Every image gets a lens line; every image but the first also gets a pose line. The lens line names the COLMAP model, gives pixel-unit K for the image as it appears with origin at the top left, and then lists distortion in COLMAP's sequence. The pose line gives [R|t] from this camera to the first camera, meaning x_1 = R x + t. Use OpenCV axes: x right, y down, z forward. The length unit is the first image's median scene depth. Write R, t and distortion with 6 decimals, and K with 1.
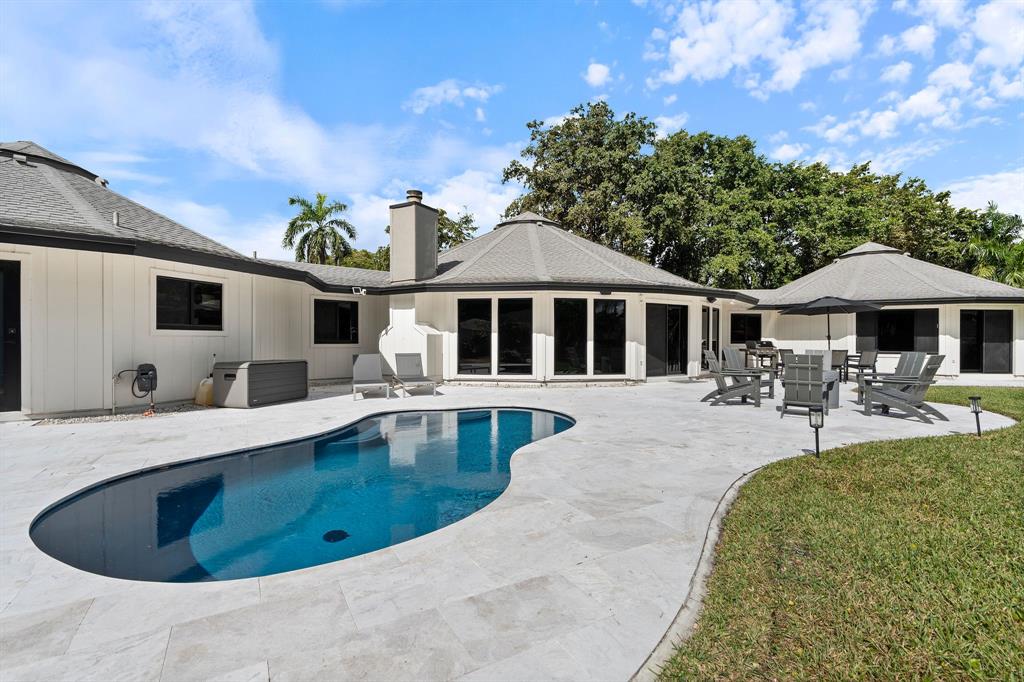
lens RADIAL K [[456.9, 0, 510.1], [0, 456.9, 340.2], [0, 0, 1]] dist [0.000530, 0.000076]
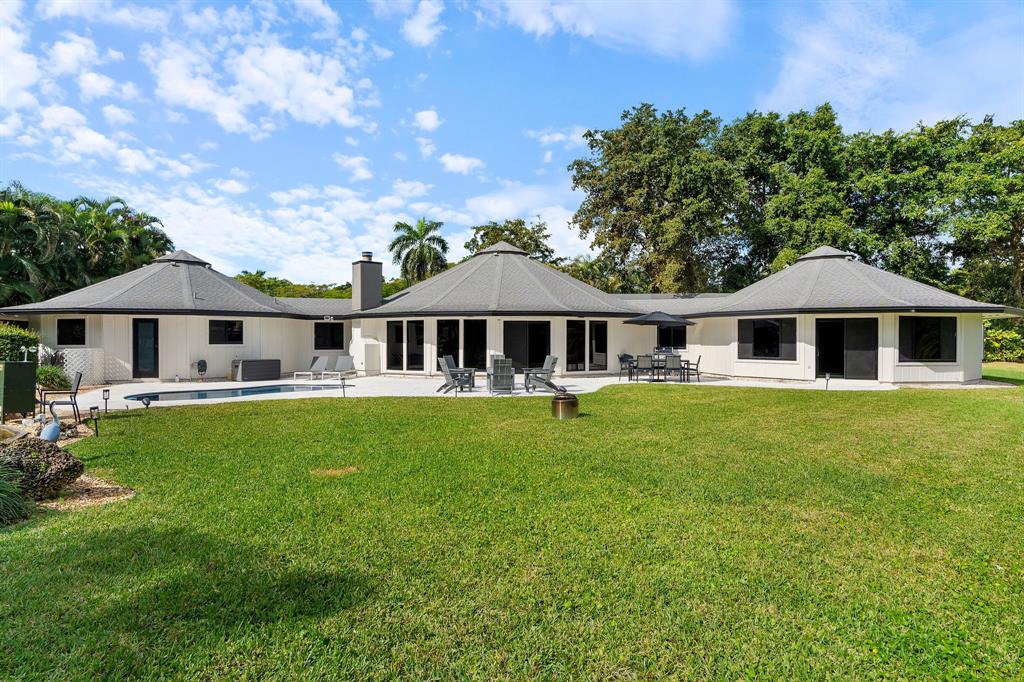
lens RADIAL K [[543.1, 0, 512.5], [0, 543.1, 341.2], [0, 0, 1]] dist [0.001000, -0.000319]
pose [[0.924401, -0.003255, -0.381408, 0.975636], [0.005147, 0.999979, 0.003940, -0.027302], [0.381387, -0.005605, 0.924398, -0.534543]]
